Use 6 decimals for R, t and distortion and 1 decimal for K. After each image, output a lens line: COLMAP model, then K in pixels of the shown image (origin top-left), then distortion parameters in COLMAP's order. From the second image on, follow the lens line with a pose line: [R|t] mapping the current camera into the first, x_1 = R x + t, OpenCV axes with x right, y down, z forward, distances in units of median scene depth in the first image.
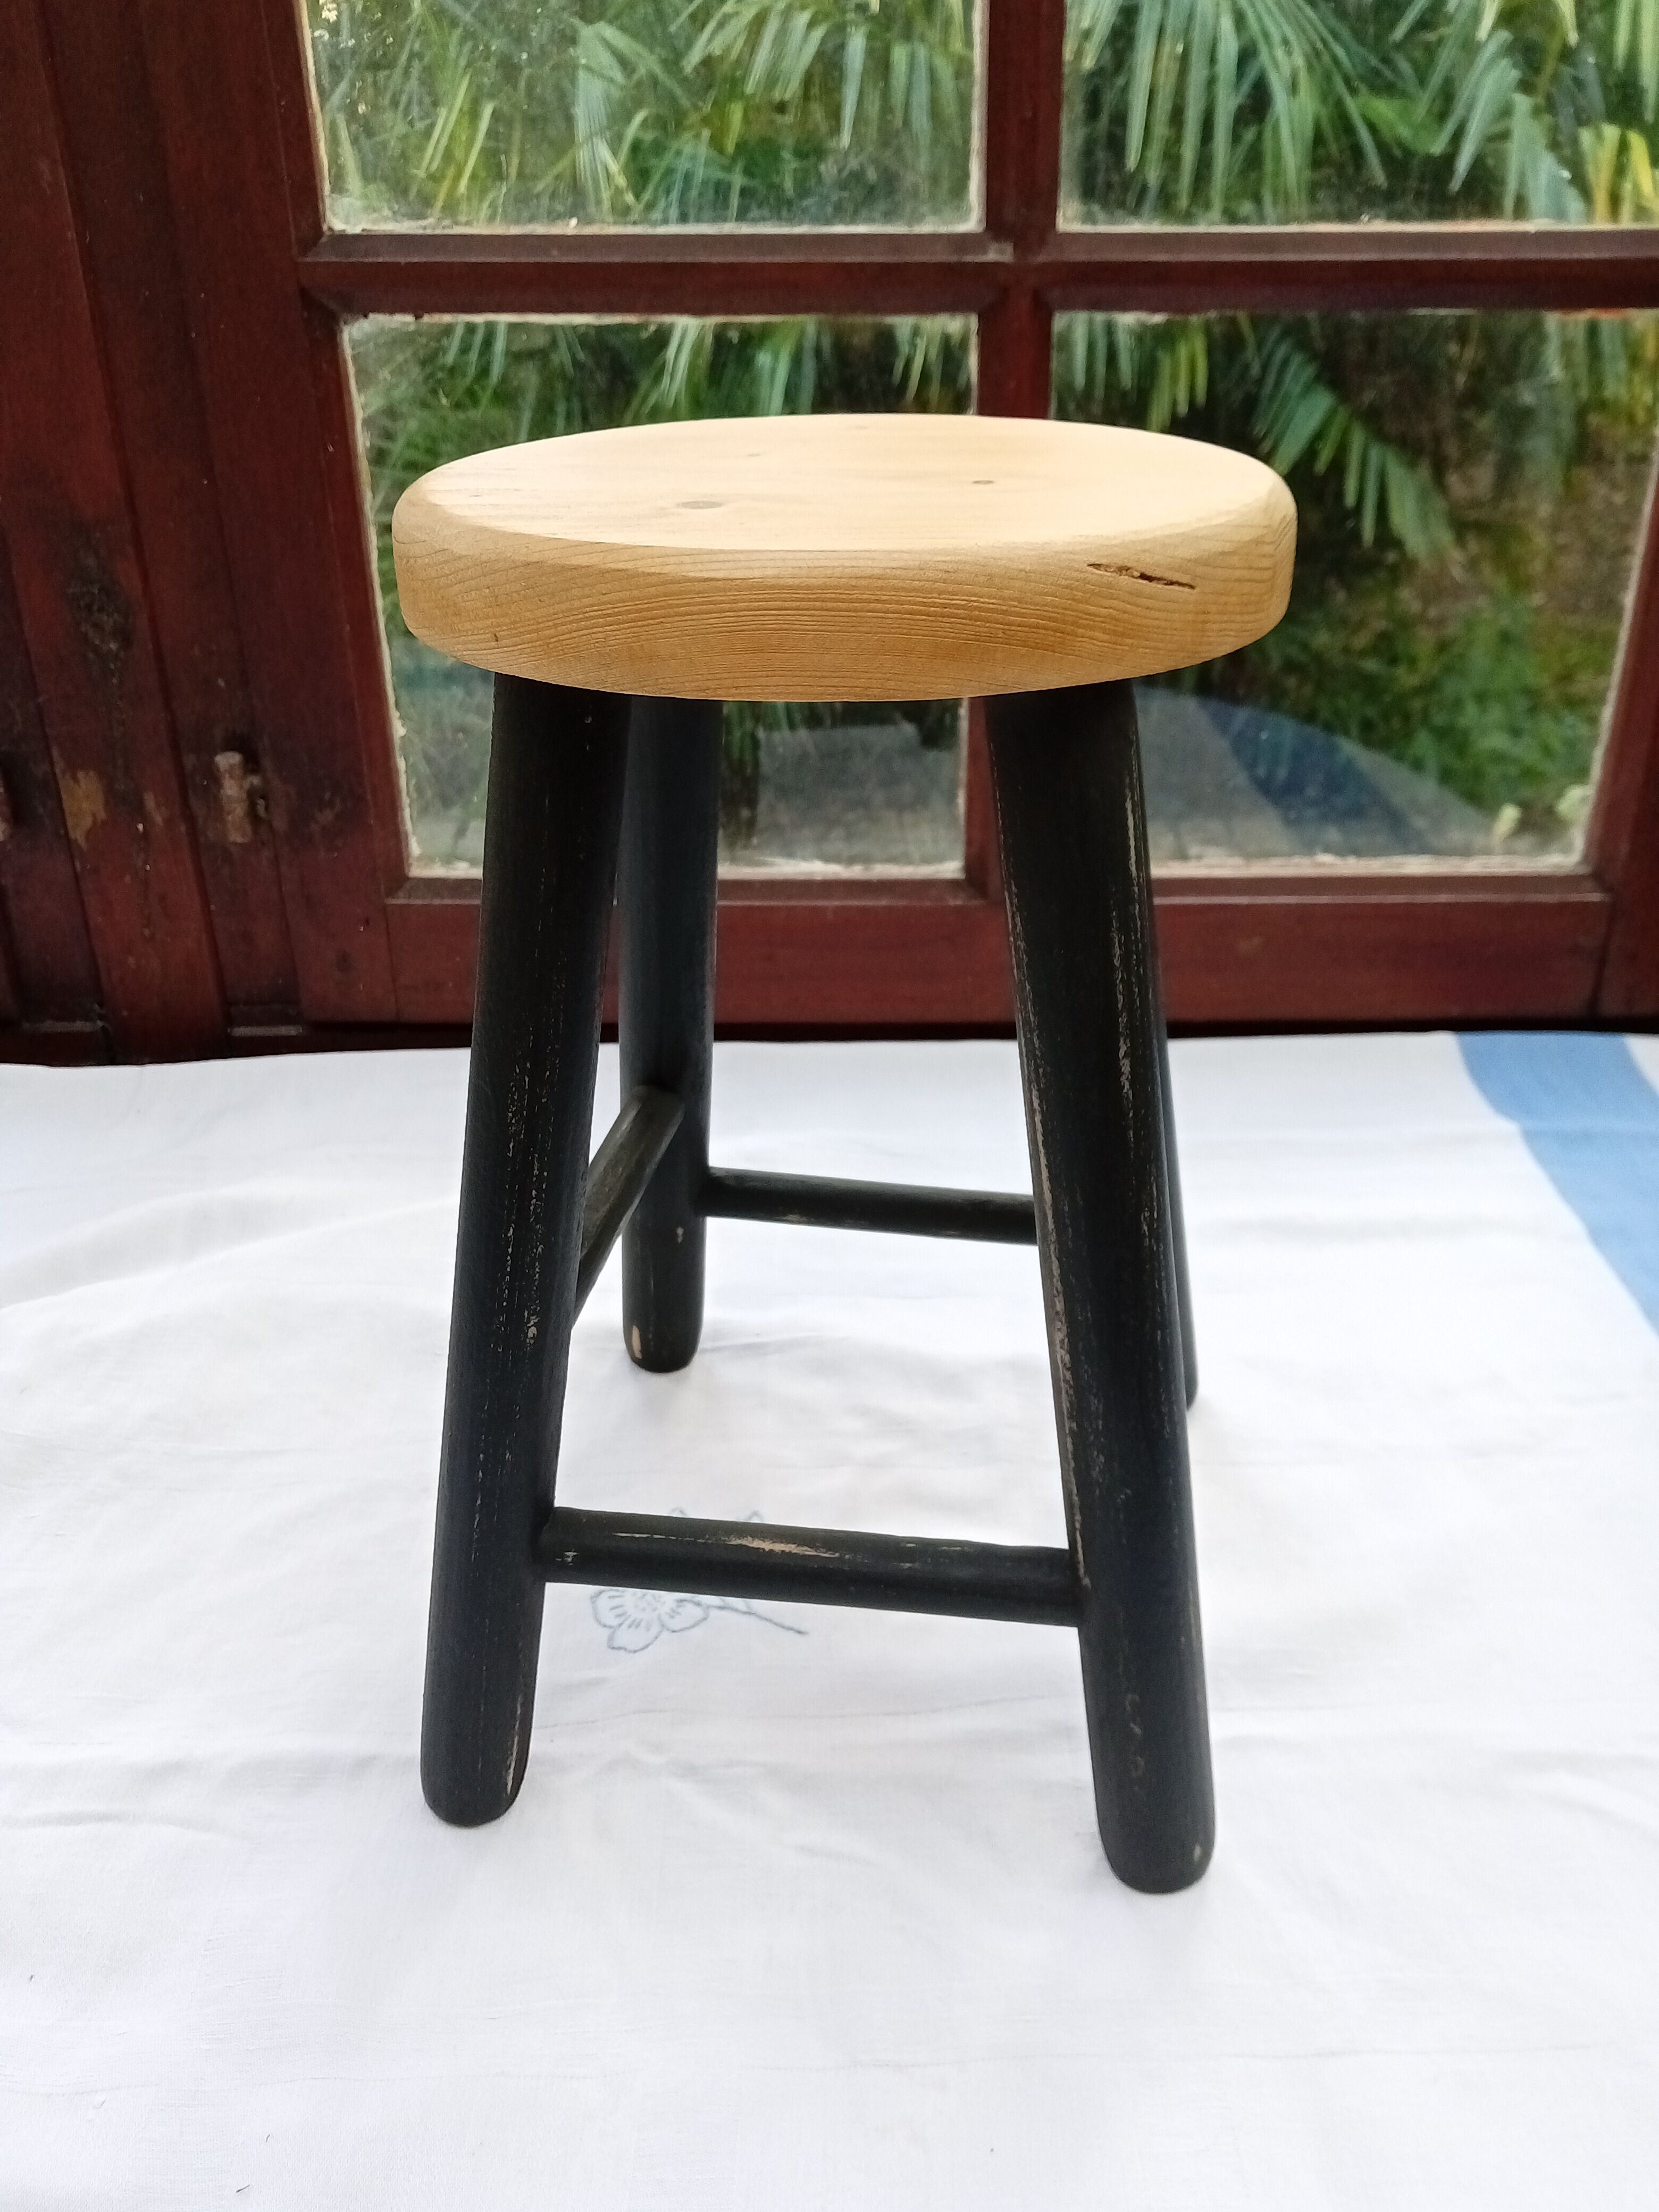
lens RADIAL K [[1764.4, 0, 829.5], [0, 1764.4, 1106.0], [0, 0, 1]] dist [-0.002466, -0.008132]
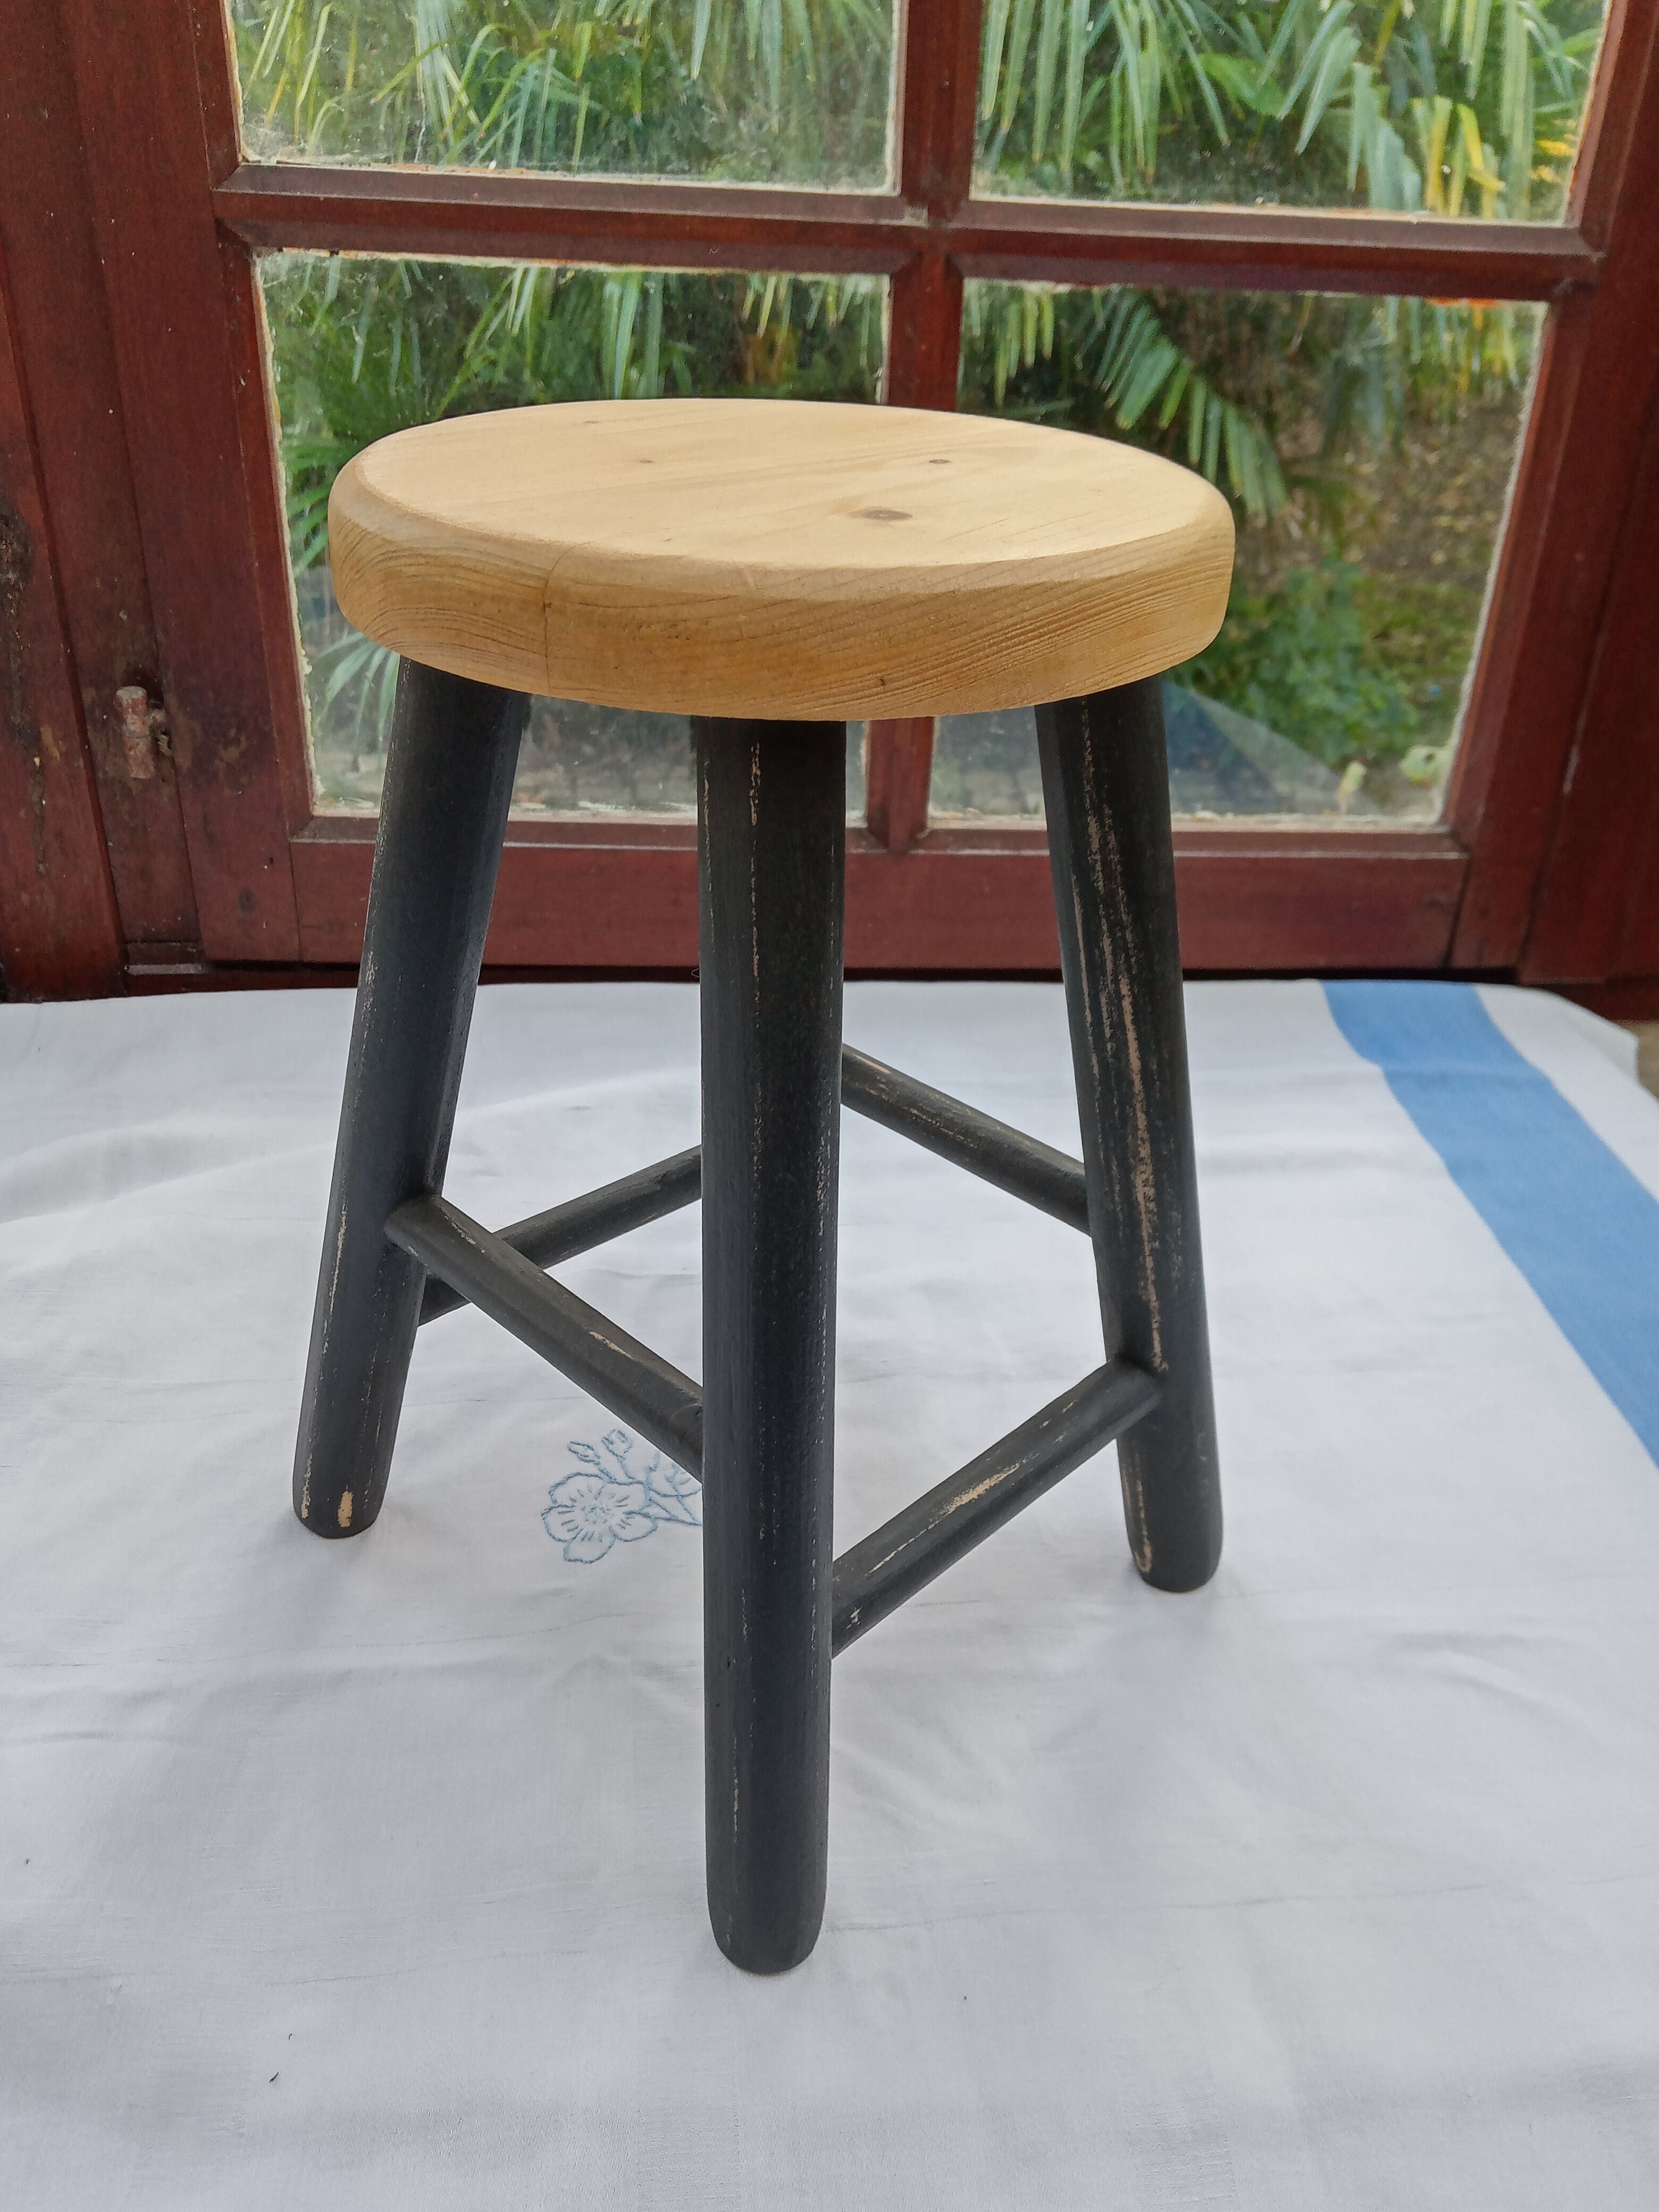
lens RADIAL K [[1764.4, 0, 829.5], [0, 1764.4, 1106.0], [0, 0, 1]] dist [-0.002466, -0.008132]
pose [[0.995222, 0.001189, 0.097636, -0.045486], [-0.004383, 0.999462, 0.032499, 0.000803], [-0.097545, -0.032772, 0.994691, -0.030640]]
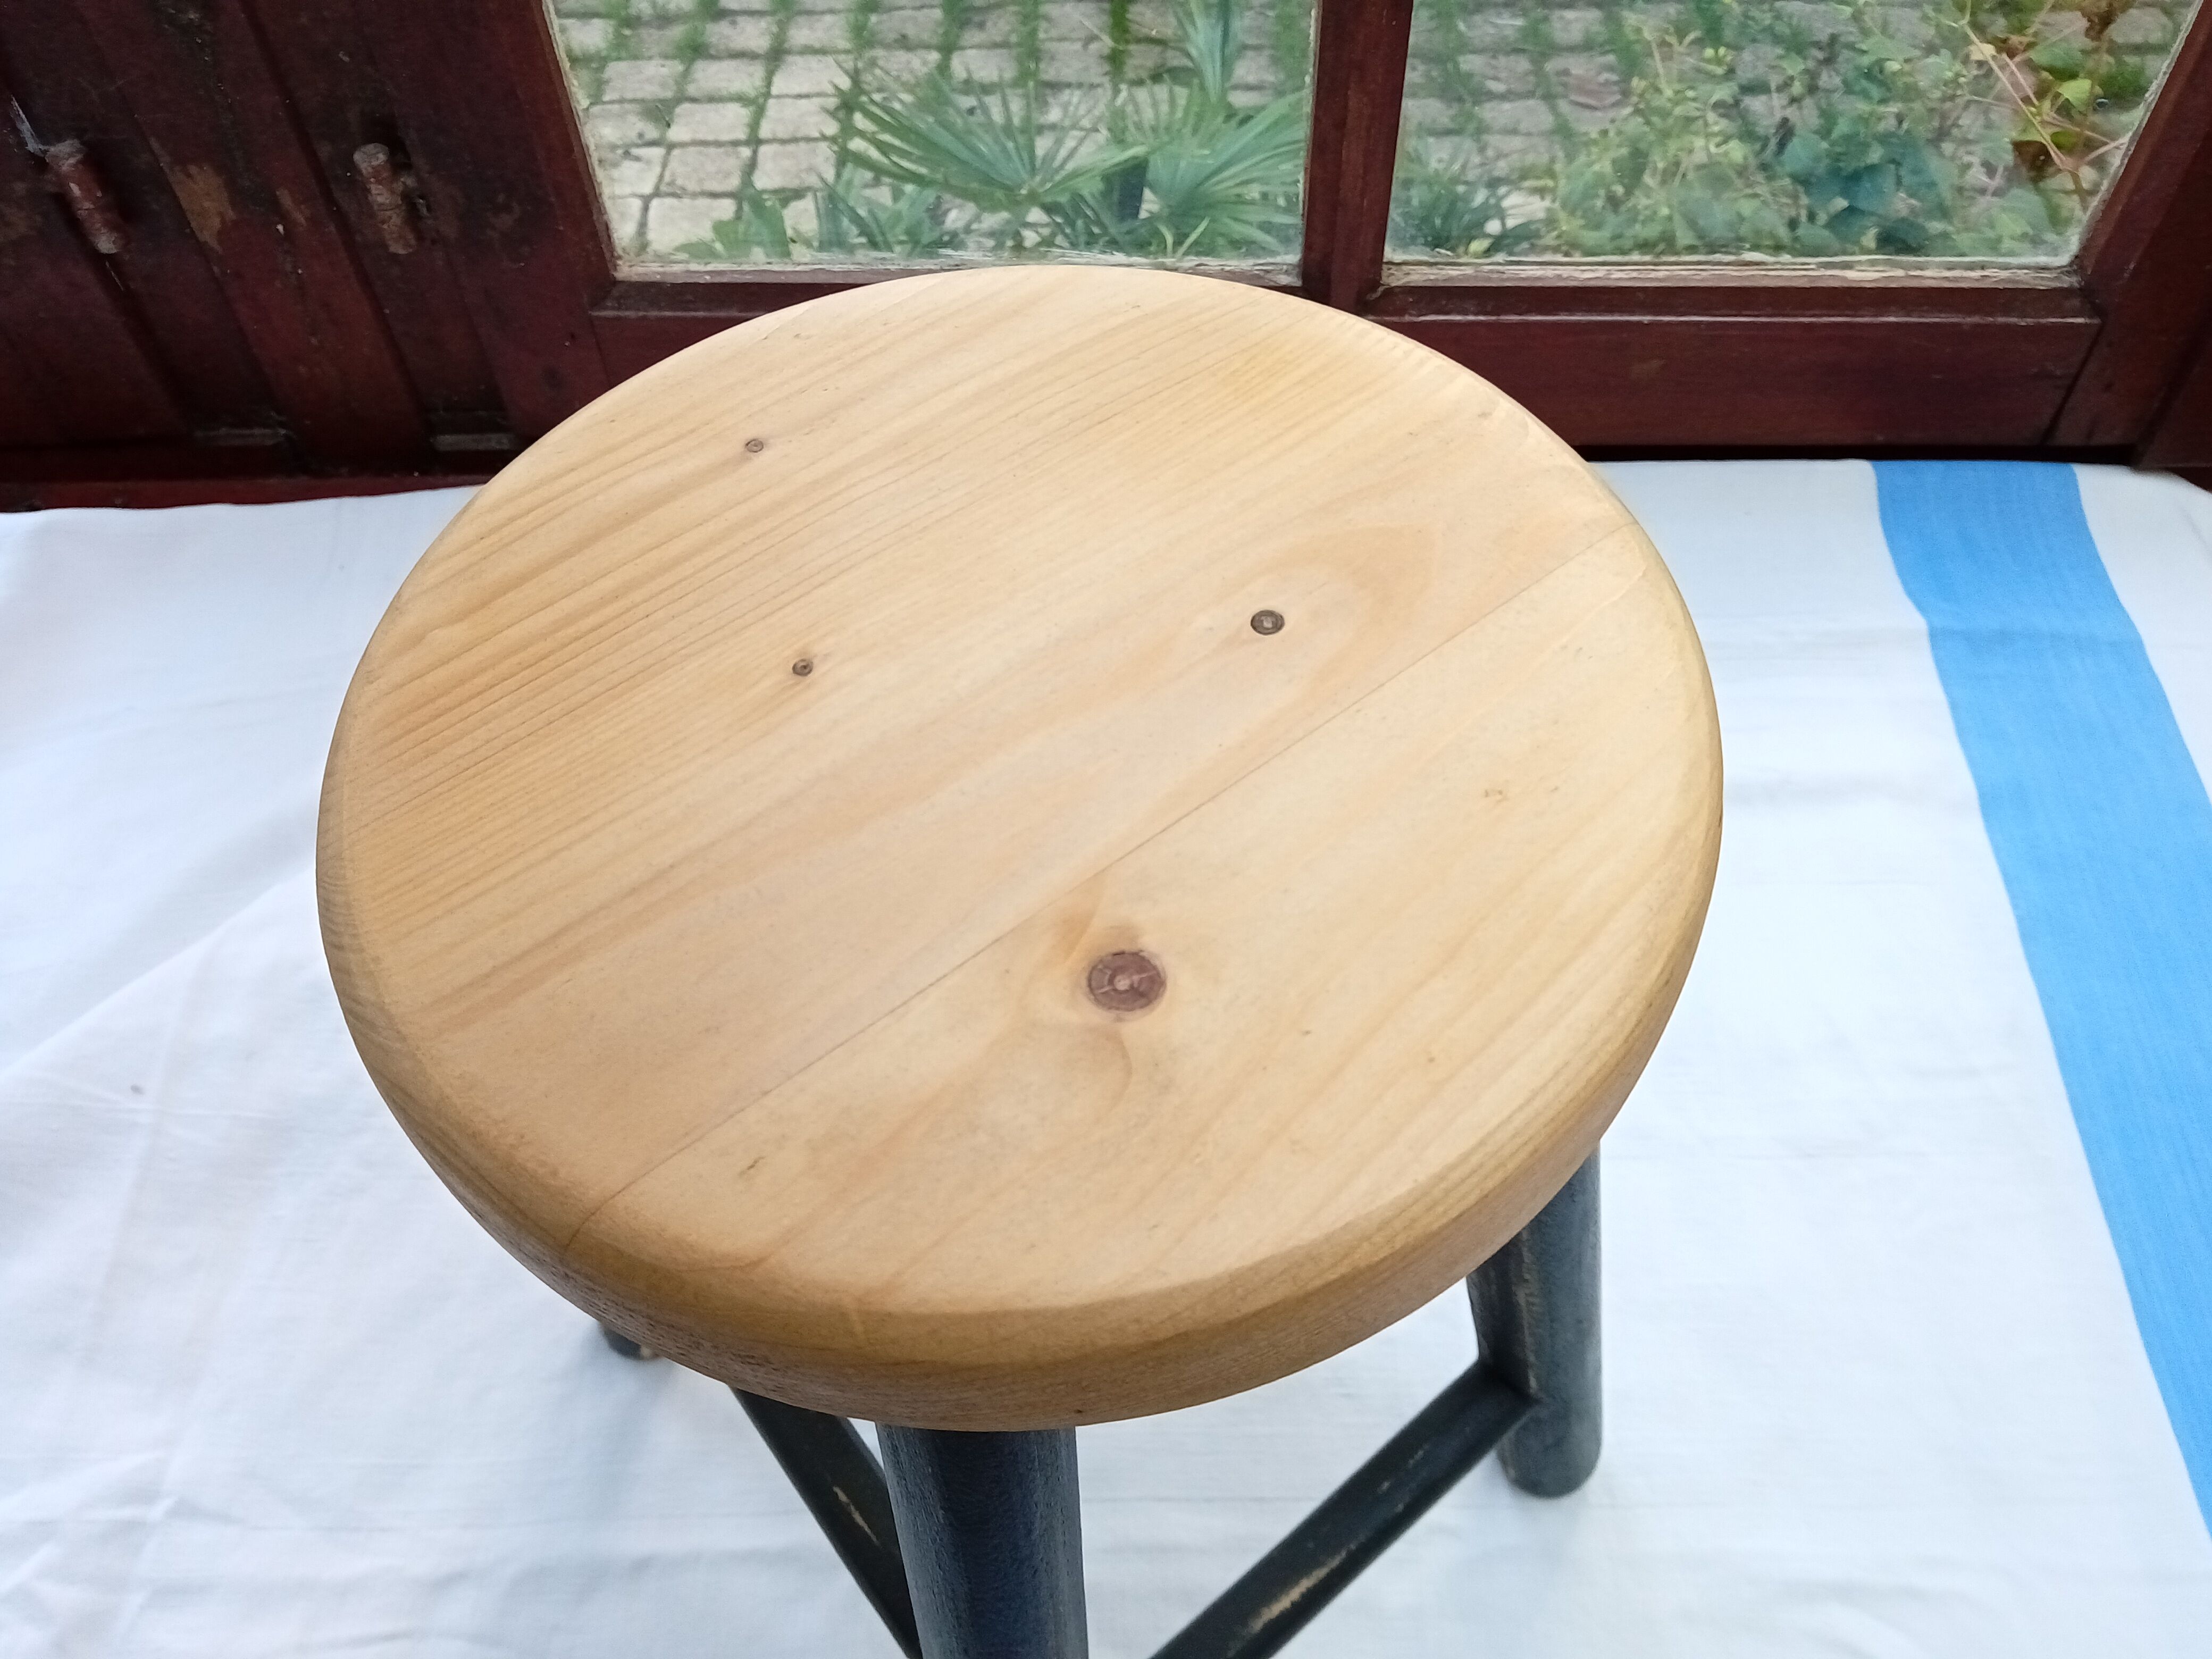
lens RADIAL K [[1767.0, 0, 1098.1], [0, 1767.0, 830.0], [0, 0, 1]] dist [-0.007032, -0.016329]
pose [[0.999489, 0.016379, -0.027458, 0.011631], [-0.002853, 0.901066, 0.433672, -0.260873], [0.031845, -0.433372, 0.900652, 0.163617]]
